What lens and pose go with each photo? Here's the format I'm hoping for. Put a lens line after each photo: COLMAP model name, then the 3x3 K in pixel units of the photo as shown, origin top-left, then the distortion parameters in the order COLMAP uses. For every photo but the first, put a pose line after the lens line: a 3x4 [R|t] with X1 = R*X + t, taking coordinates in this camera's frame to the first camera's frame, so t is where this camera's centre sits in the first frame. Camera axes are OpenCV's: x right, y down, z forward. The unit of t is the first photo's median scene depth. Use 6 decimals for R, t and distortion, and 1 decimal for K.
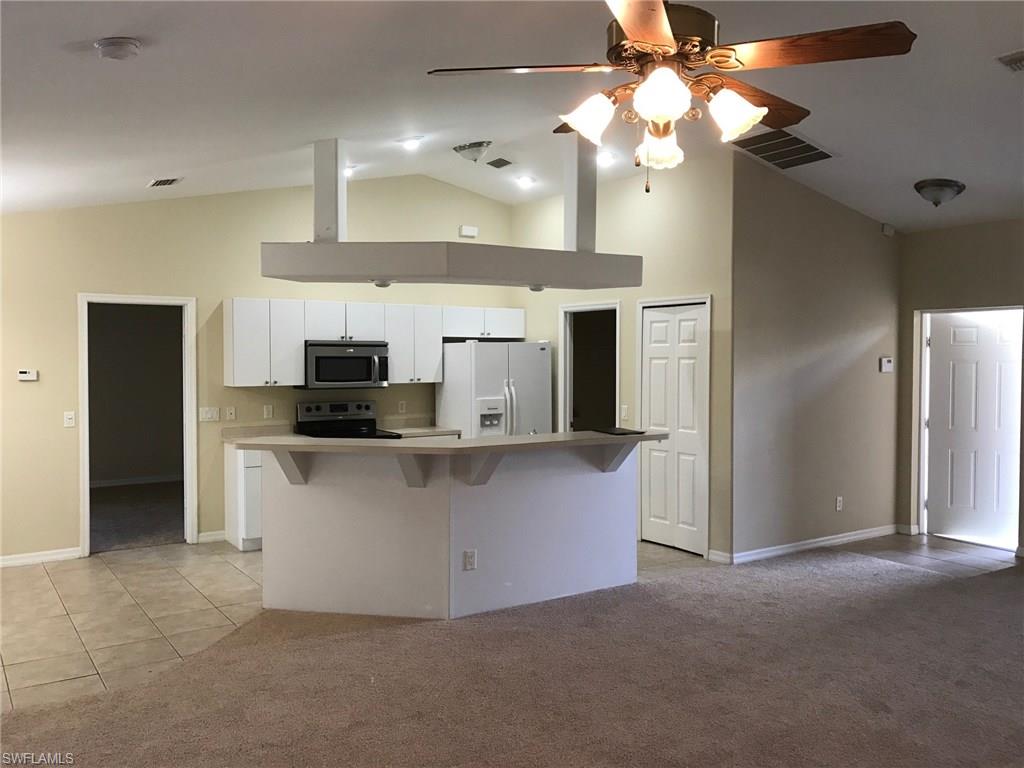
lens RADIAL K [[850.5, 0, 509.4], [0, 850.5, 378.0], [0, 0, 1]] dist [0.042230, -0.039009]
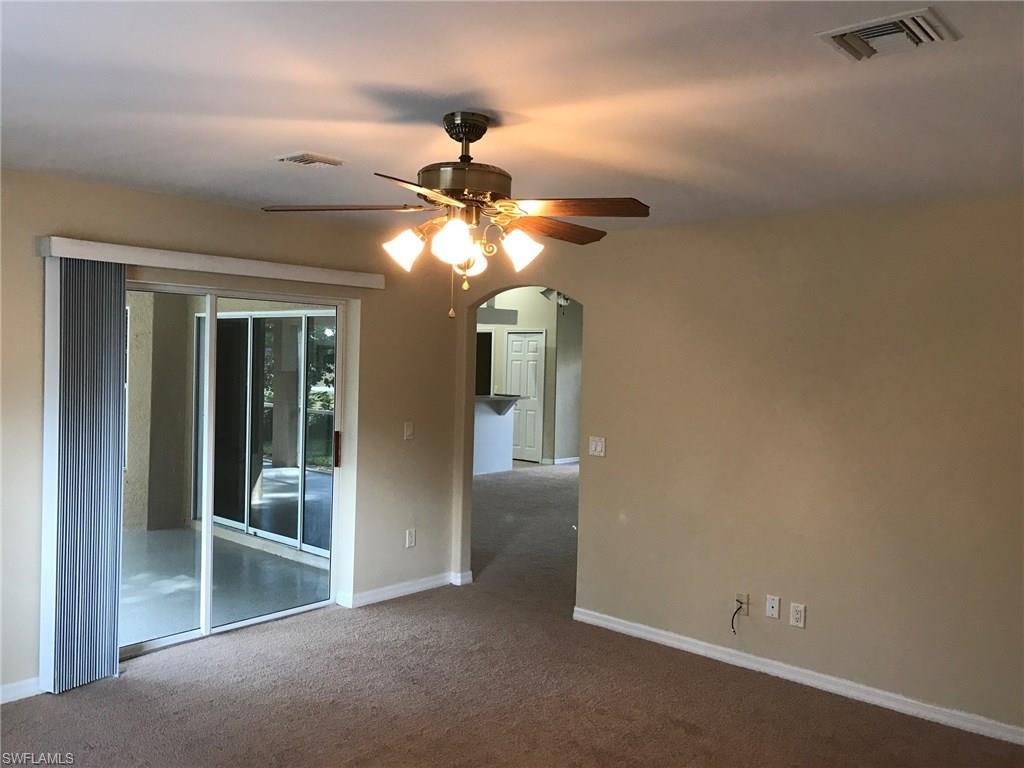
lens RADIAL K [[850.5, 0, 515.0], [0, 850.5, 384.4], [0, 0, 1]] dist [0.042230, -0.039009]
pose [[0.967765, 0.021240, 0.250959, -0.305737], [-0.024646, 0.999642, 0.010436, 0.010612], [-0.250648, -0.016285, 0.967941, -0.833635]]
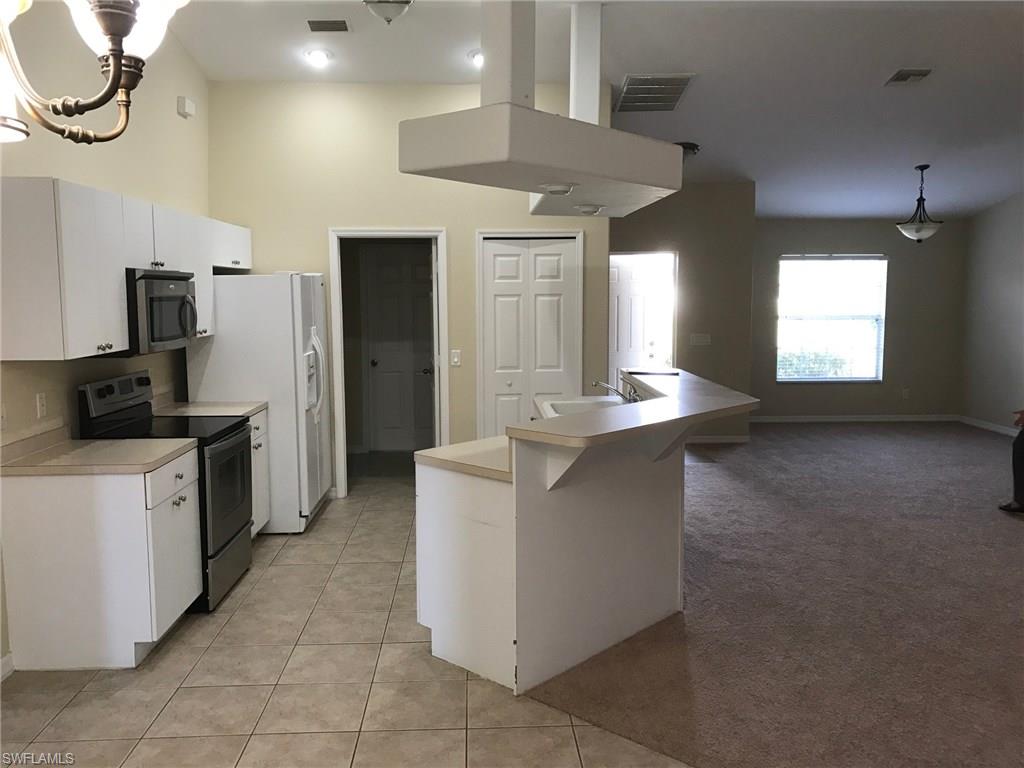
lens RADIAL K [[850.5, 0, 513.1], [0, 850.5, 373.9], [0, 0, 1]] dist [0.042230, -0.039009]
pose [[0.514535, -0.085660, 0.853180, -0.635367], [0.029485, 0.996177, 0.082236, -0.014530], [-0.856962, -0.017157, 0.515093, 0.537556]]
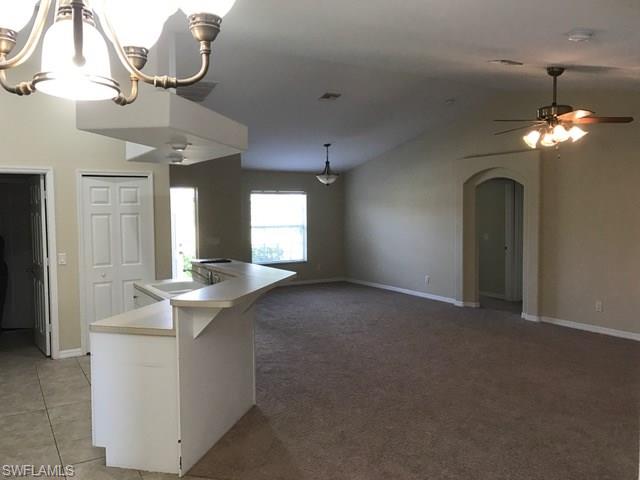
lens RADIAL K [[531.6, 0, 315.2], [0, 531.6, 241.7], [0, 0, 1]] dist [0.042230, -0.039009]
pose [[0.033777, -0.058546, 0.997713, -0.683310], [0.037156, 0.997666, 0.057286, -0.016755], [-0.998738, 0.035136, 0.035874, 0.654364]]
